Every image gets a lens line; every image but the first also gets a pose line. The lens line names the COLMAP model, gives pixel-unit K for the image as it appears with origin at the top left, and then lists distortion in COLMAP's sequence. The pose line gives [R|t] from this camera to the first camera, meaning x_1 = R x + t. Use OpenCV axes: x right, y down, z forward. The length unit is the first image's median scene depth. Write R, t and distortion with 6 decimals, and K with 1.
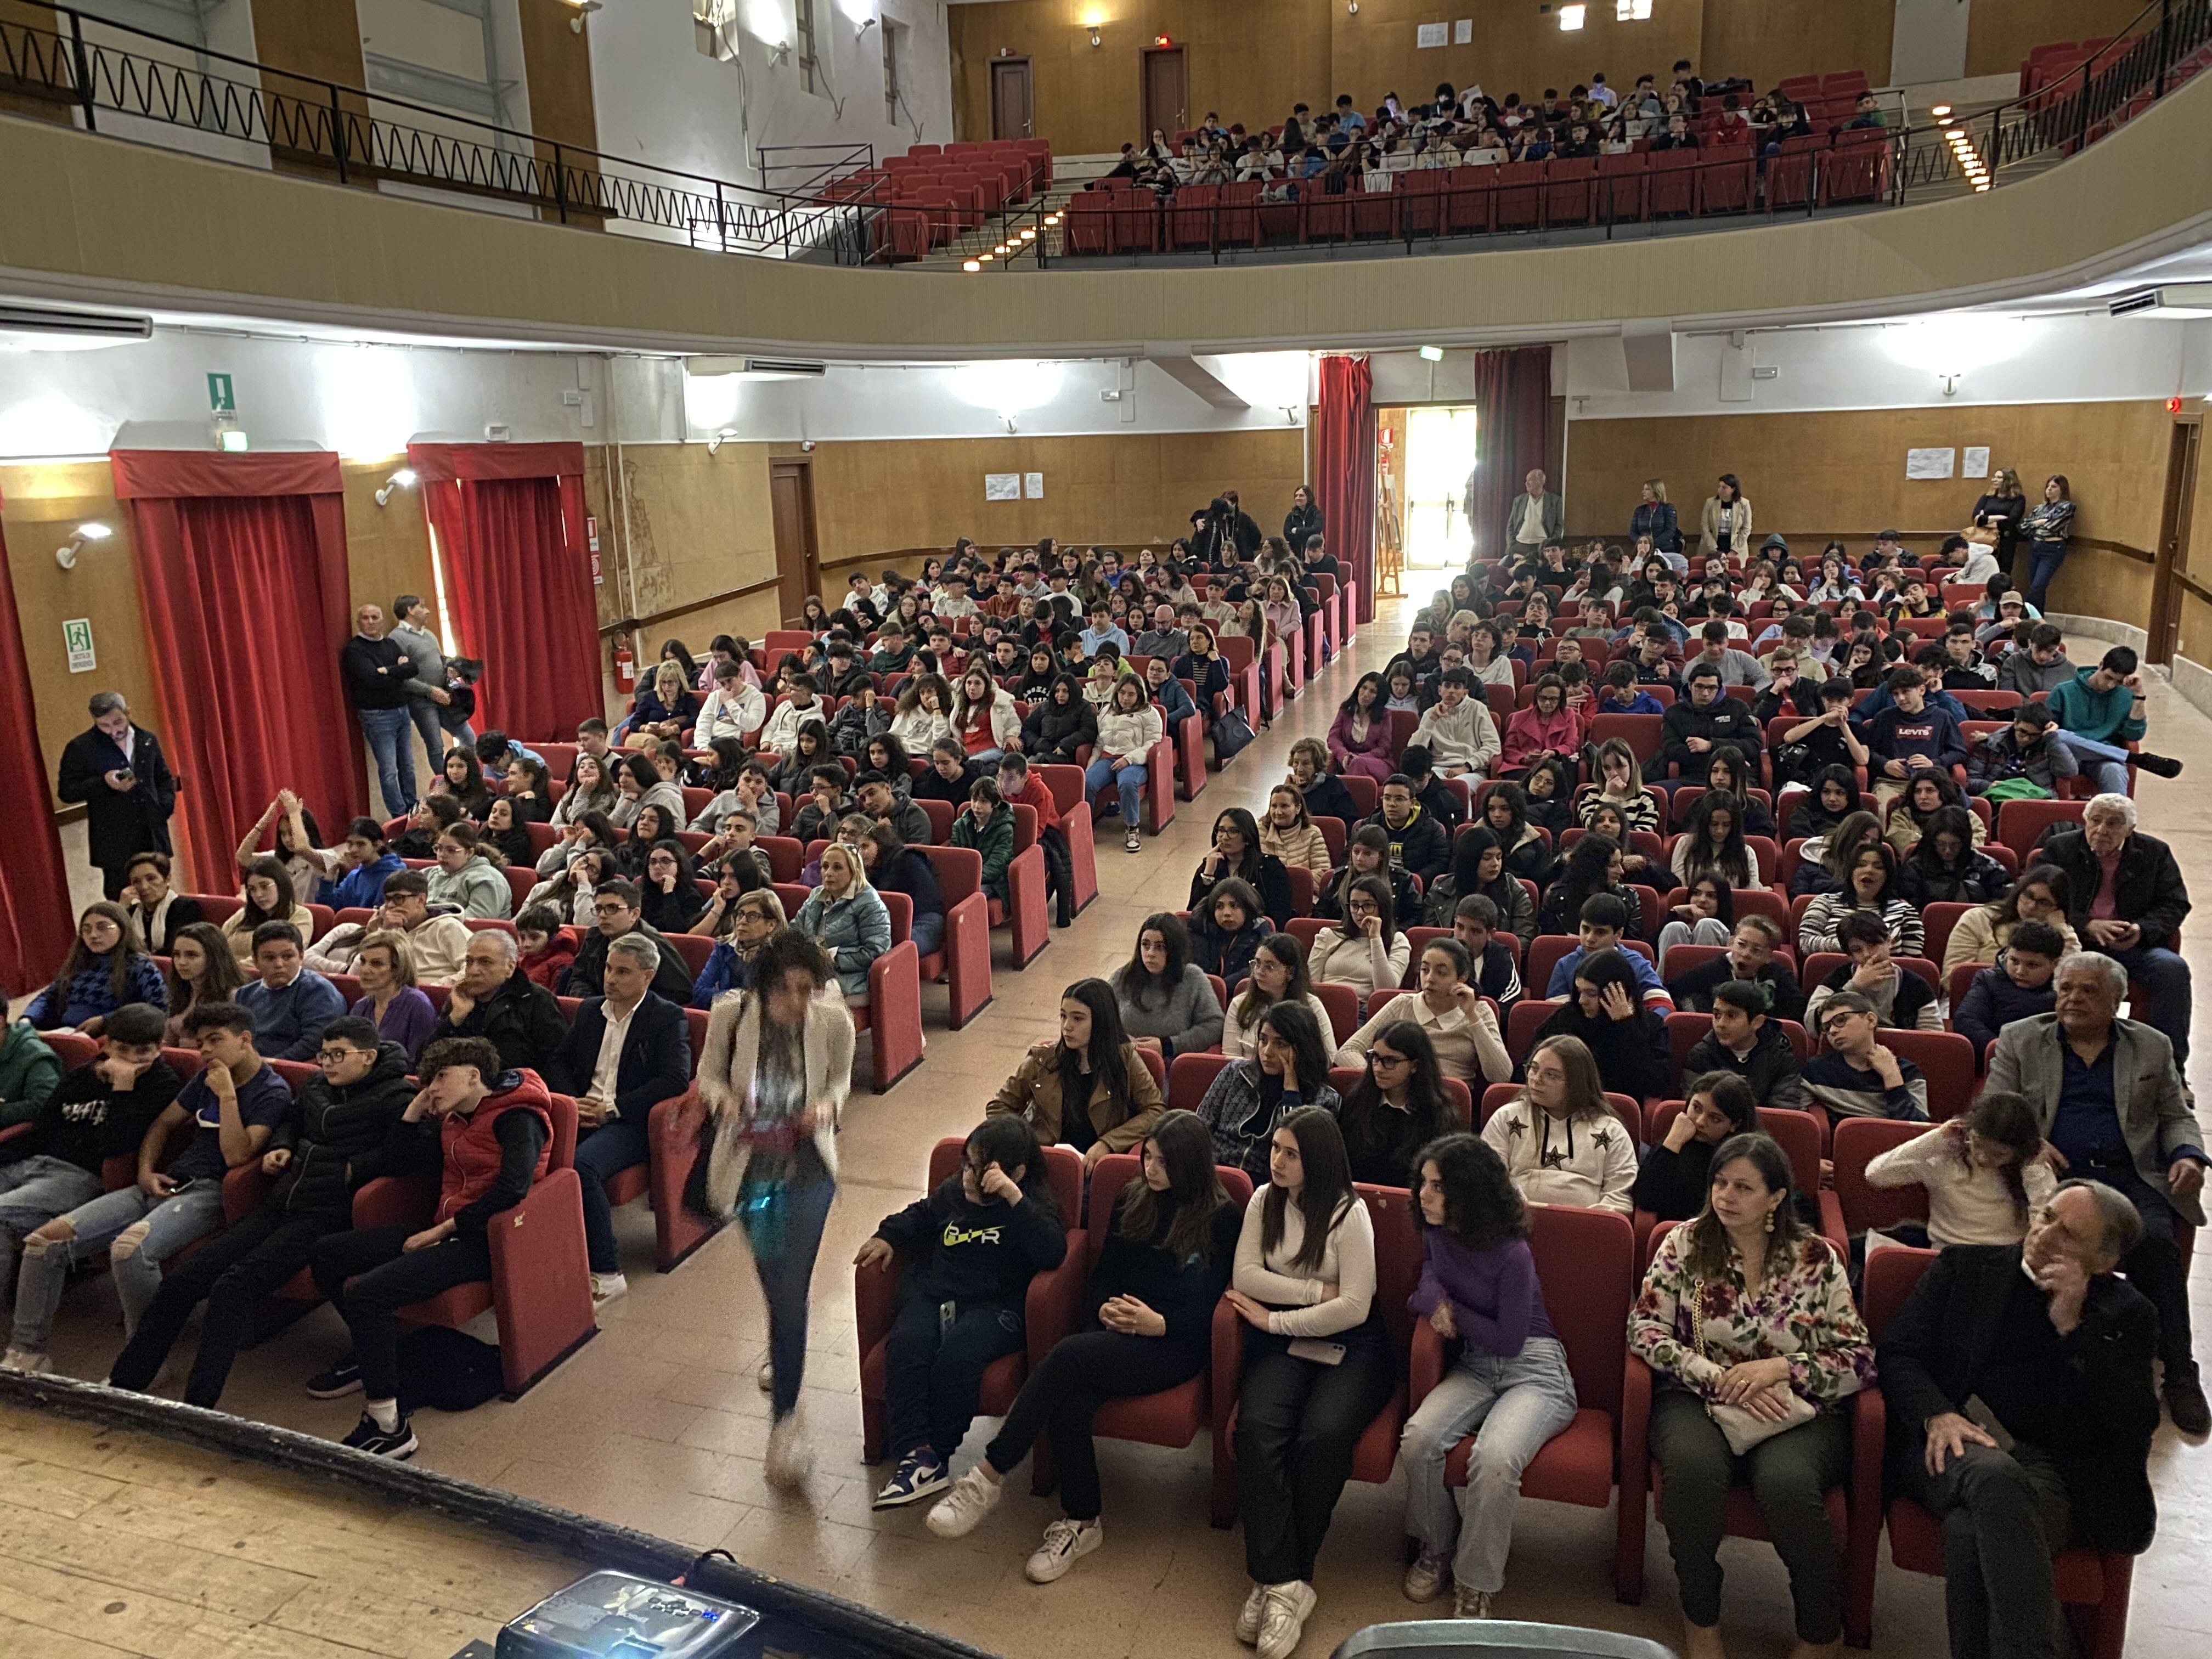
lens RADIAL K [[1662.0, 0, 1036.7], [0, 1662.0, 685.7], [0, 0, 1]] dist [0.164581, -0.343655]
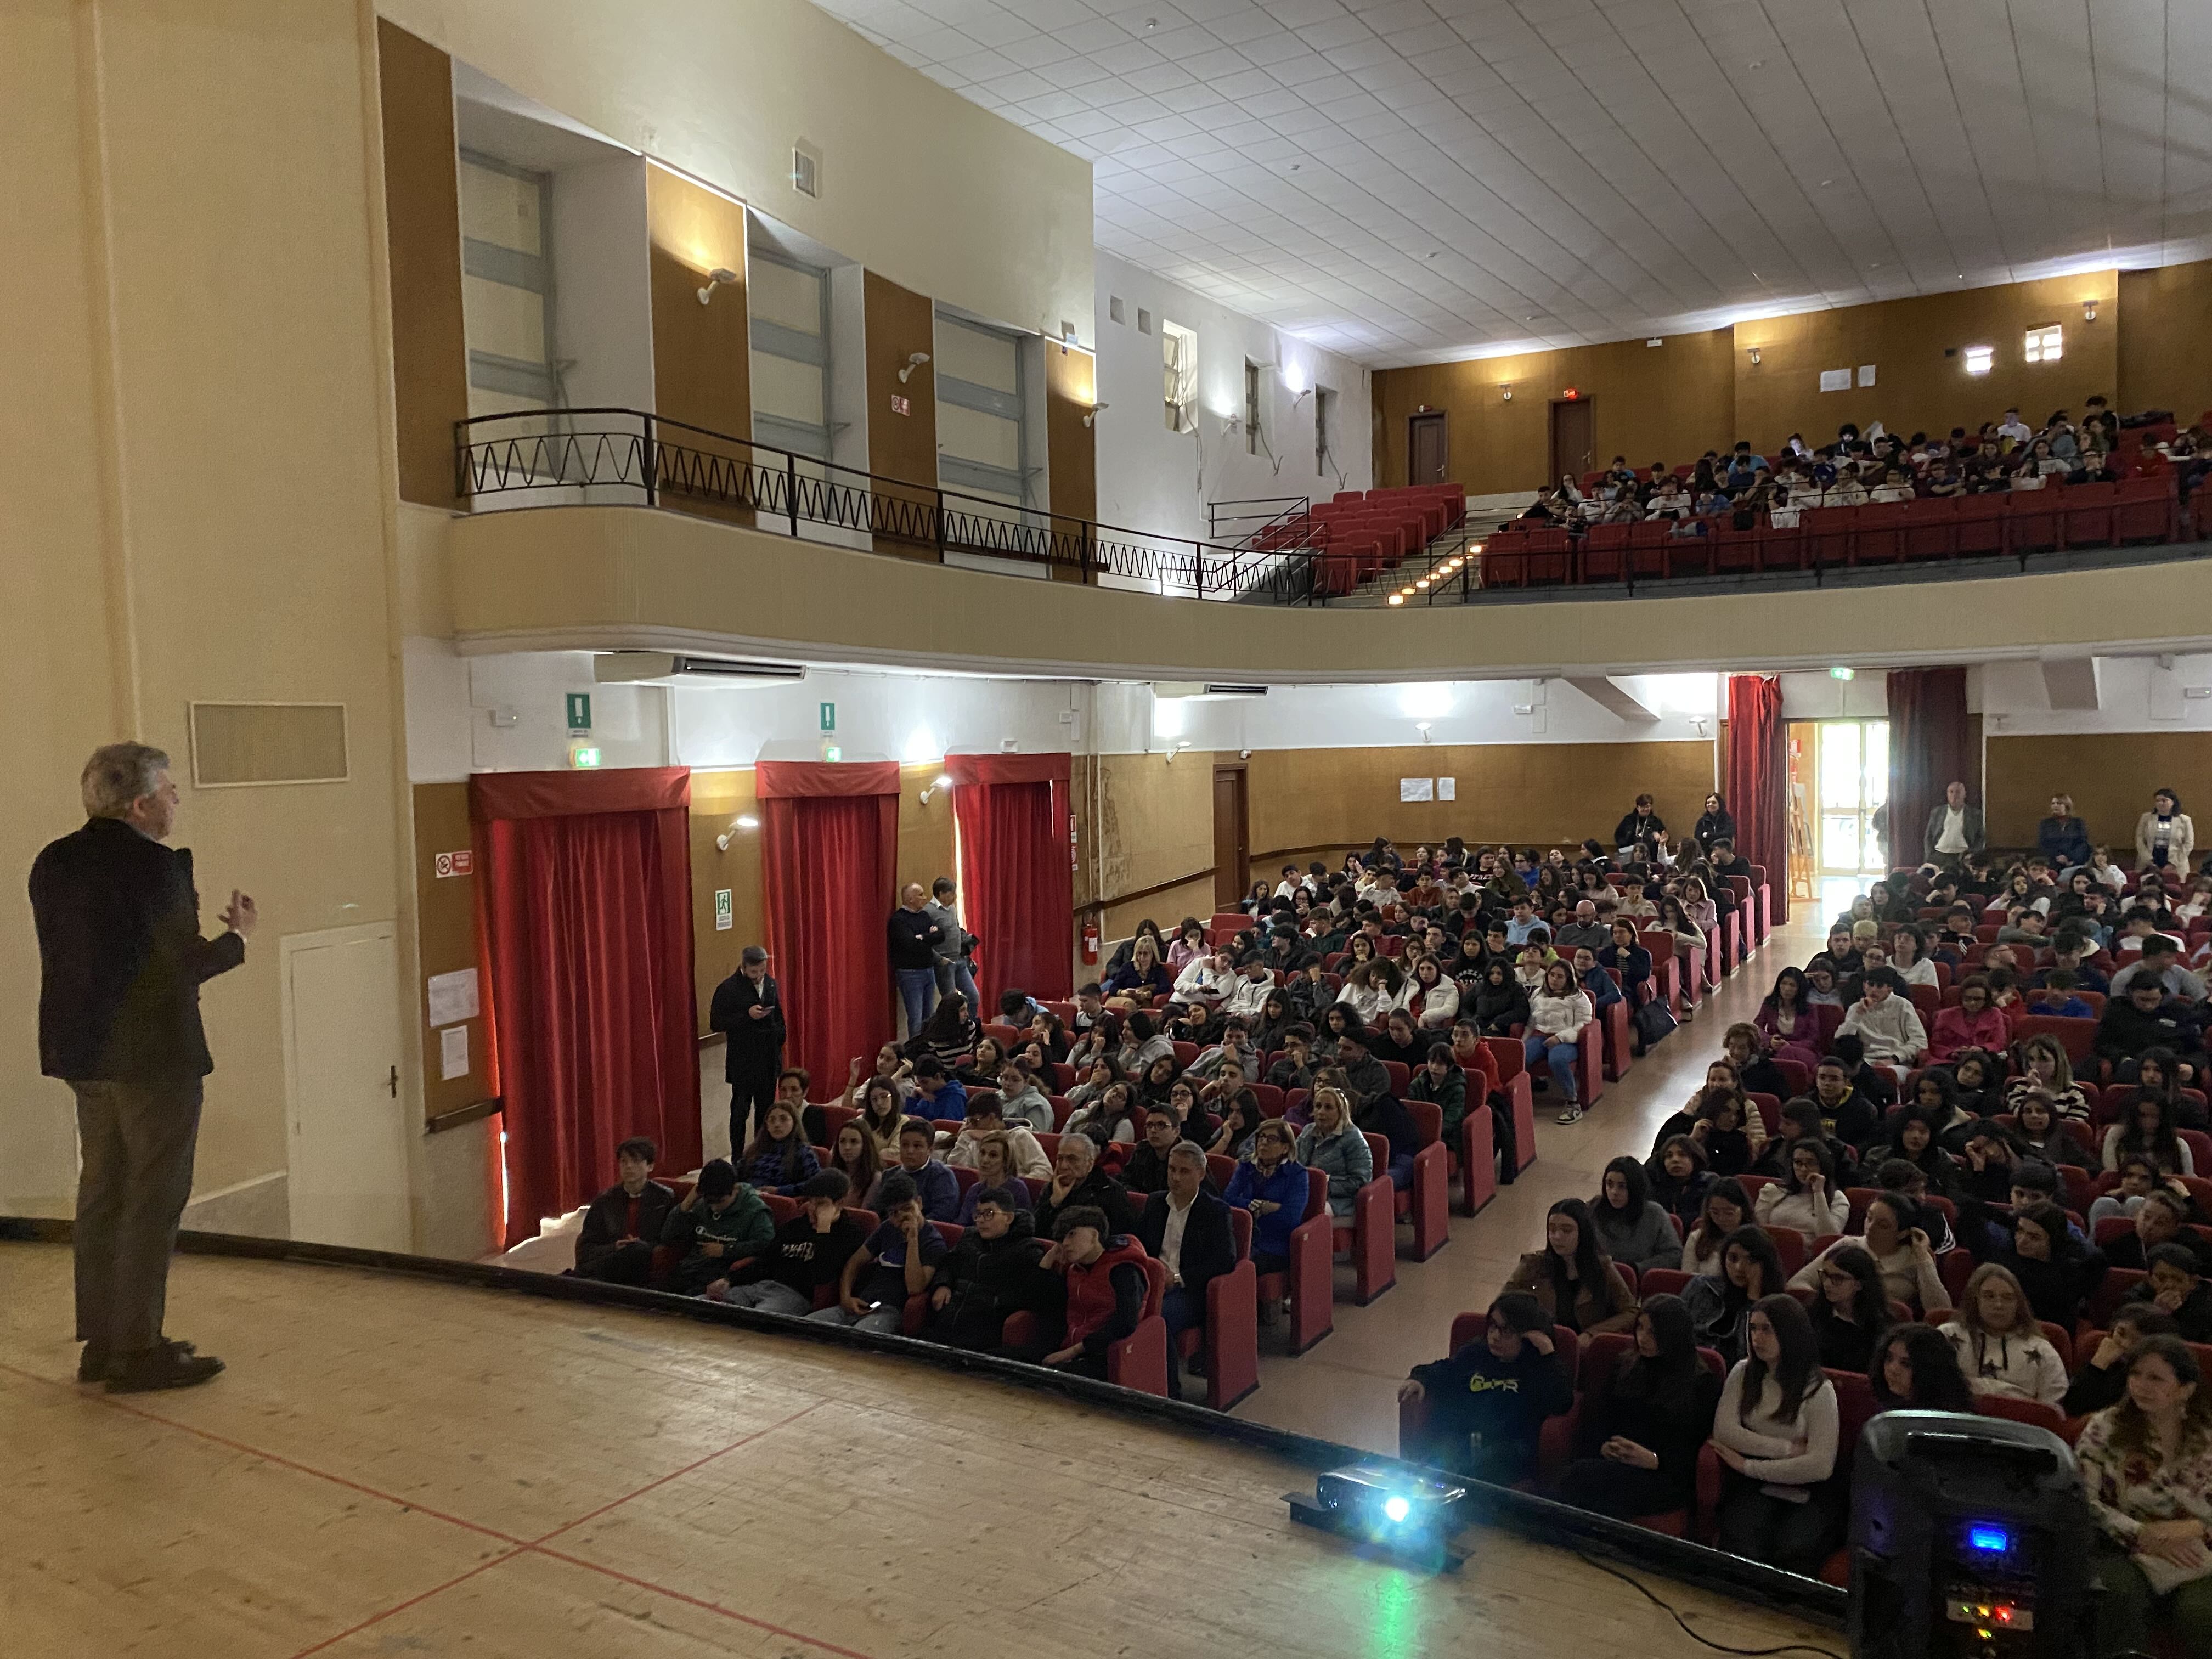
lens RADIAL K [[1651.6, 0, 1047.0], [0, 1651.6, 787.3], [0, 0, 1]] dist [0.089989, -0.084136]
pose [[0.978719, 0.012395, -0.204830, -0.054386], [-0.035550, 0.993323, -0.109756, 0.012134], [0.202102, 0.114702, 0.972625, -0.173726]]
